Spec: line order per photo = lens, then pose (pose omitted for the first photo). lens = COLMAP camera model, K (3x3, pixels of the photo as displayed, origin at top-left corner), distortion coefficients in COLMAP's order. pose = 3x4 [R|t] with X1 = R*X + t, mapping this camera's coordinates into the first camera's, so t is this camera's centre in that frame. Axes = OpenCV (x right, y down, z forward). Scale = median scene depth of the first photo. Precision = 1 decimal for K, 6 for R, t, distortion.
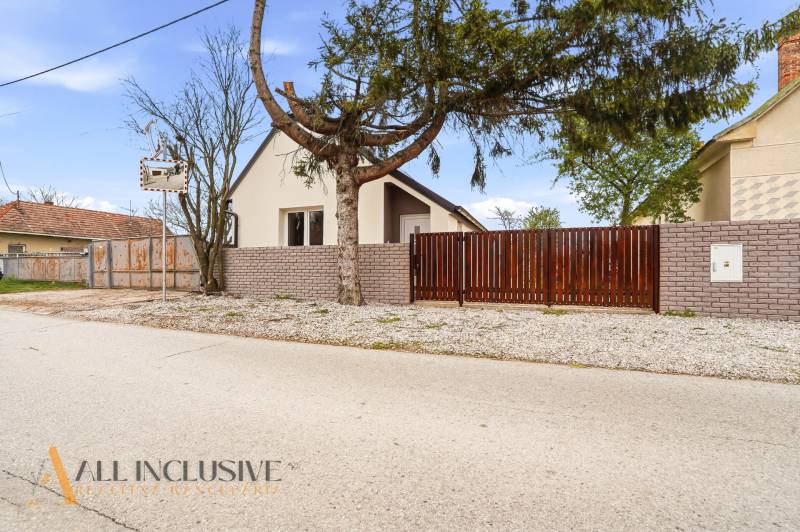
lens RADIAL K [[384.9, 0, 398.2], [0, 384.9, 263.4], [0, 0, 1]] dist [-0.060513, 0.019767]
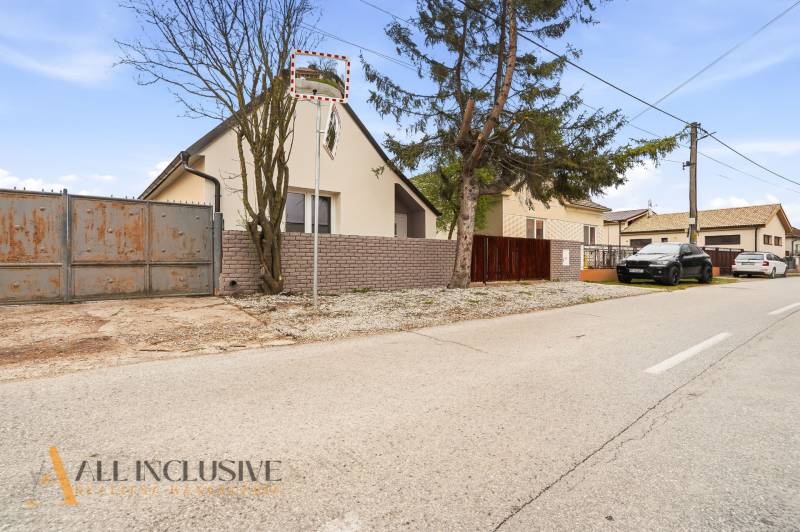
lens RADIAL K [[384.9, 0, 398.2], [0, 384.9, 263.4], [0, 0, 1]] dist [-0.060513, 0.019767]
pose [[0.484652, -0.011631, 0.874630, -1.044458], [-0.020565, 0.999484, 0.024687, -0.002042], [-0.874466, -0.029952, 0.484162, 0.453215]]
